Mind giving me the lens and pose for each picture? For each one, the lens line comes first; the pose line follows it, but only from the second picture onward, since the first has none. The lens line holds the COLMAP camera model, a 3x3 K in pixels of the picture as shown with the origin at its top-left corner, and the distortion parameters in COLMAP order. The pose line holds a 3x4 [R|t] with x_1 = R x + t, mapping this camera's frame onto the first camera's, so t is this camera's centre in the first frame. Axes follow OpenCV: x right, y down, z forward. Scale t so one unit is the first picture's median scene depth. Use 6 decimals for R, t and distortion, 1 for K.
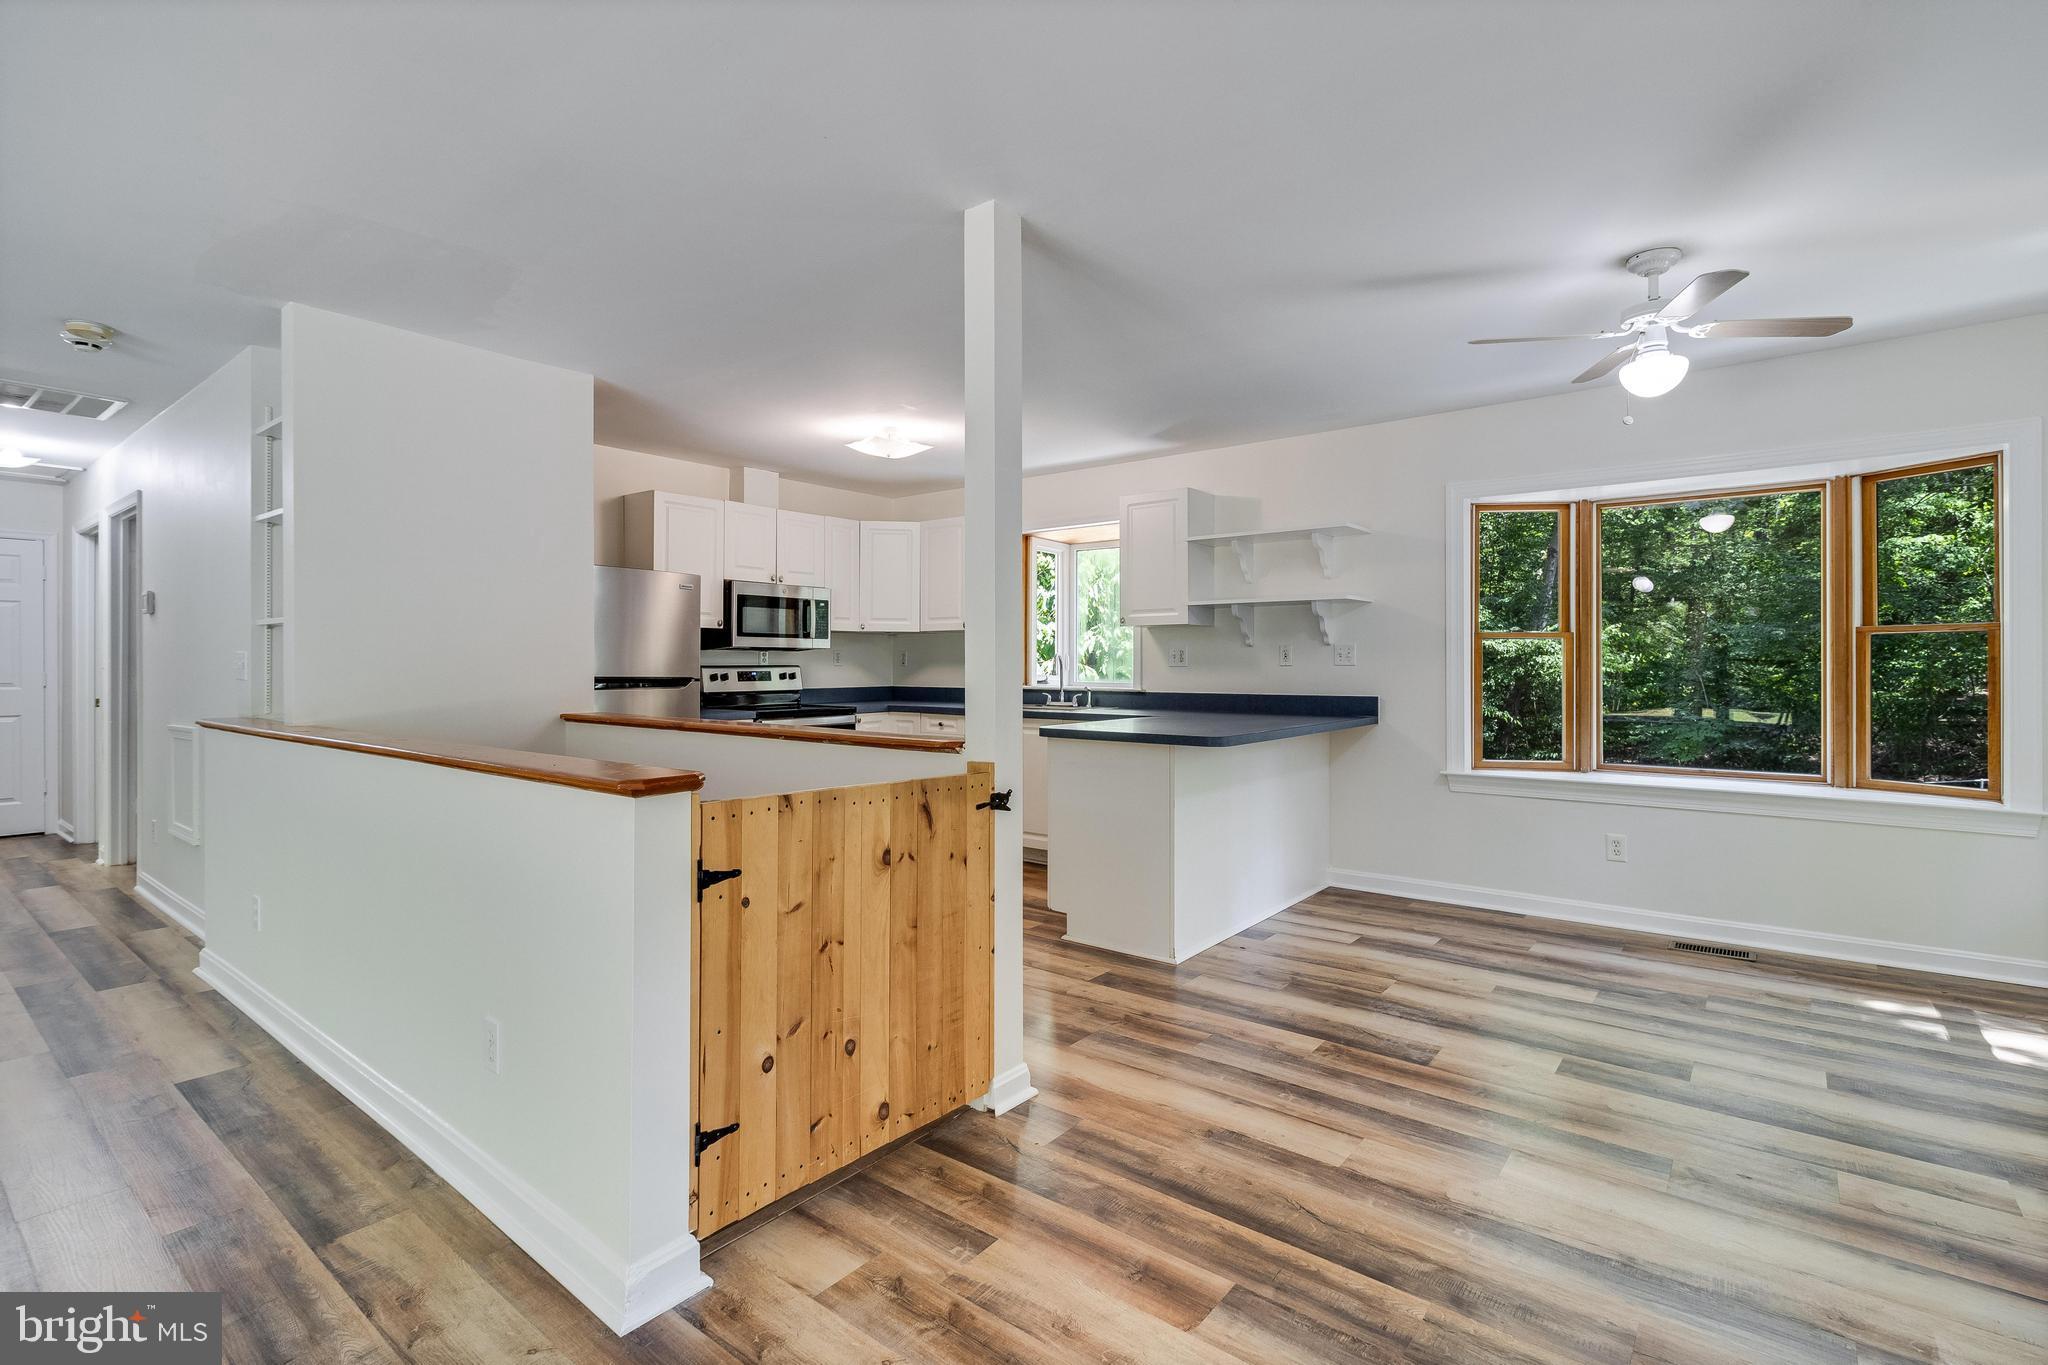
lens RADIAL K [[945.7, 0, 1027.3], [0, 945.7, 664.5], [0, 0, 1]] dist [0.001218, 0.000751]
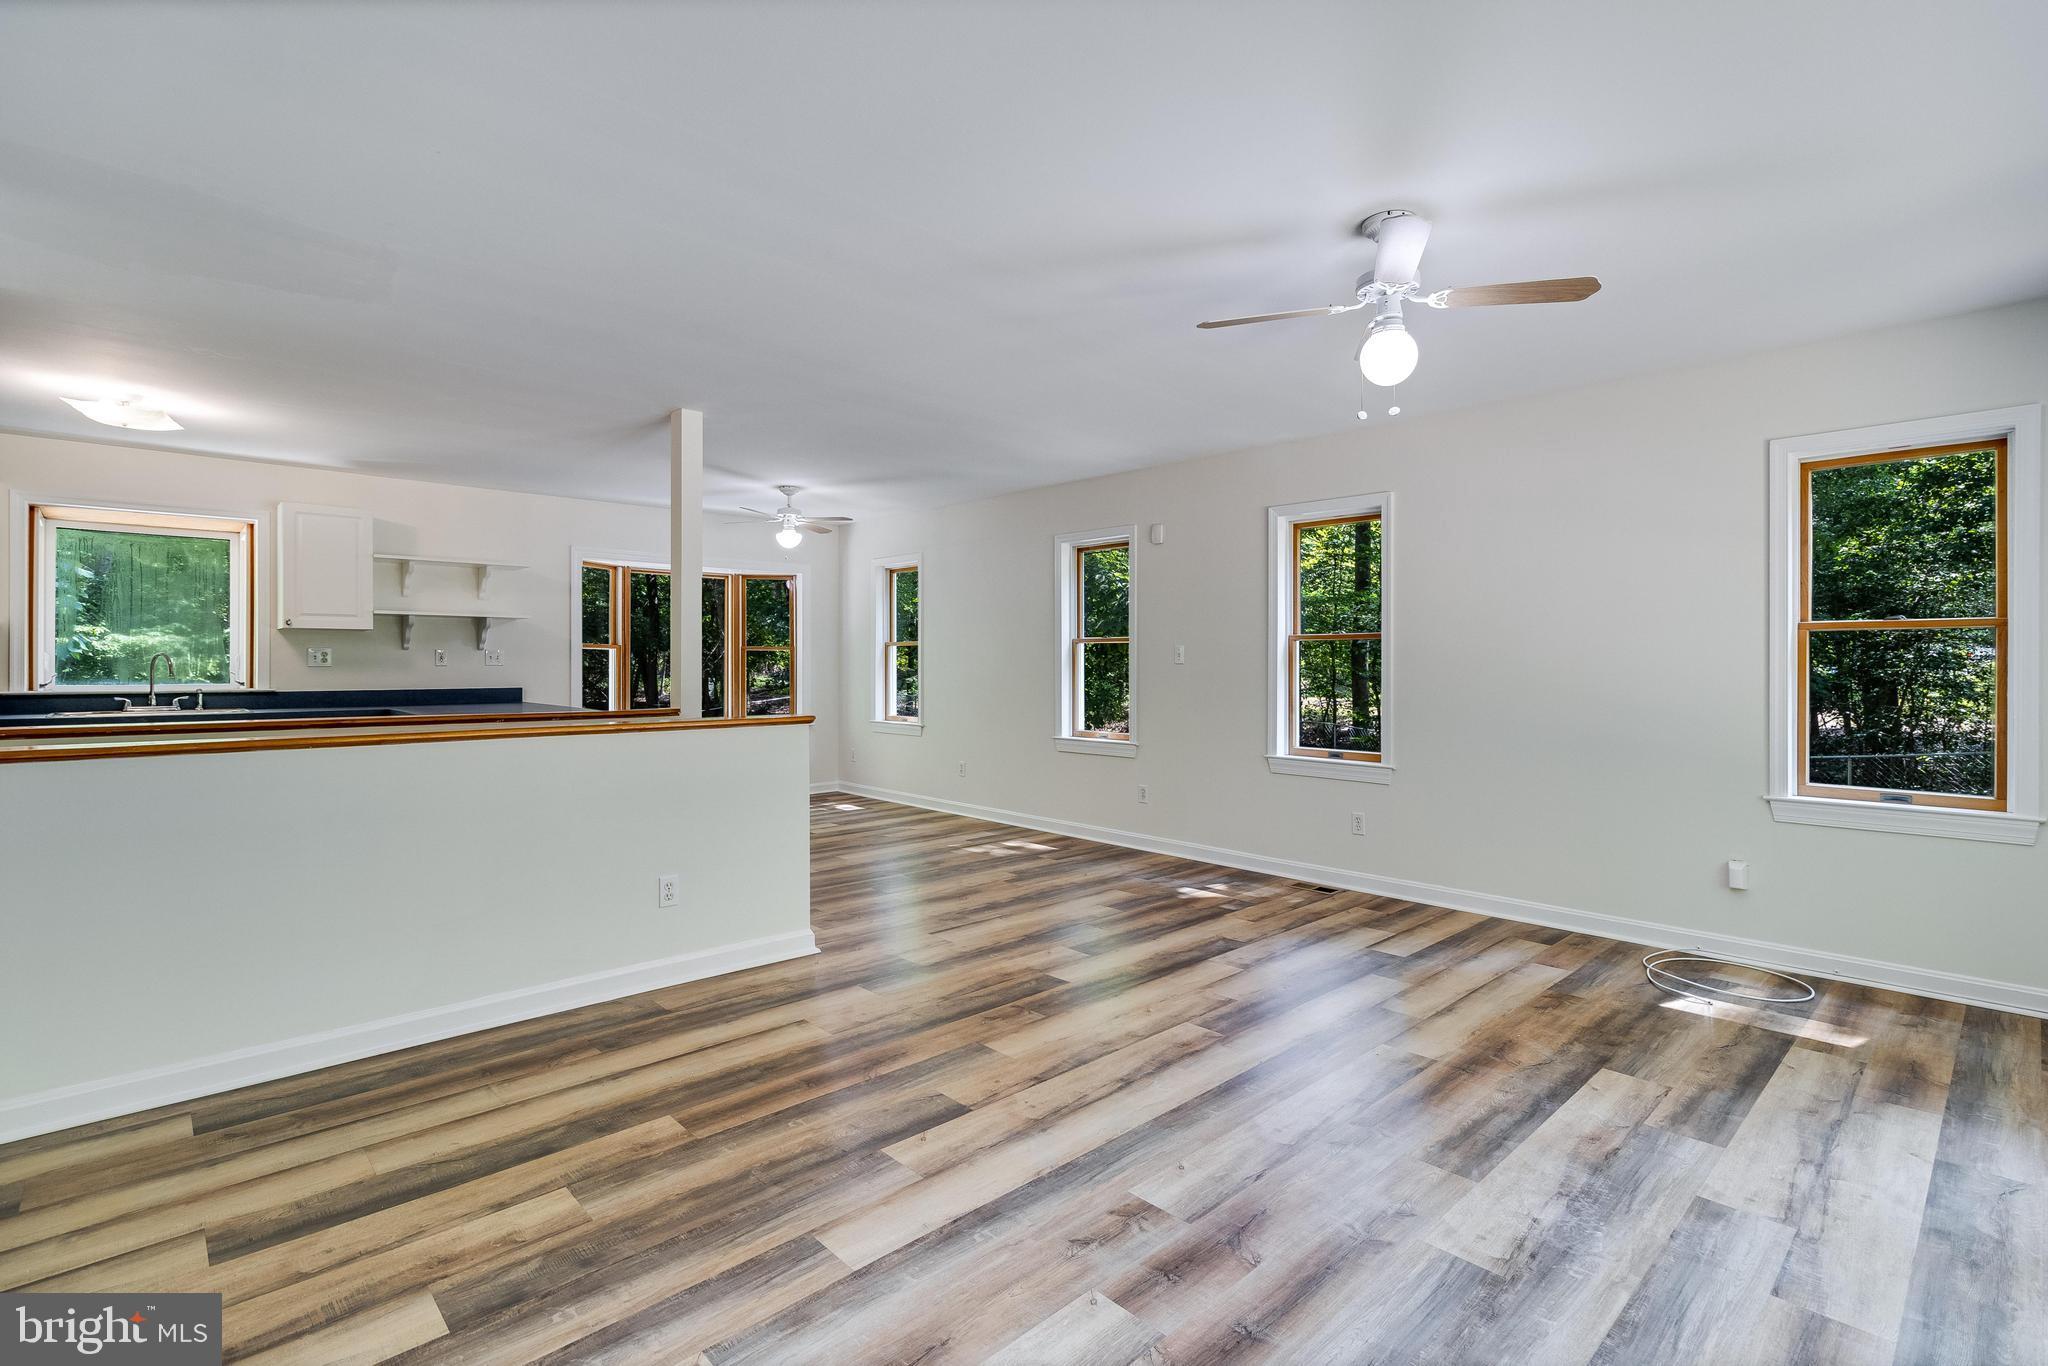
lens RADIAL K [[945.7, 0, 1027.3], [0, 945.7, 665.0], [0, 0, 1]] dist [0.001218, 0.000751]
pose [[0.146239, -0.000200, 0.989249, -0.959633], [-0.000127, 1.000000, 0.000221, -0.000013], [-0.989249, -0.000158, 0.146239, 0.055031]]
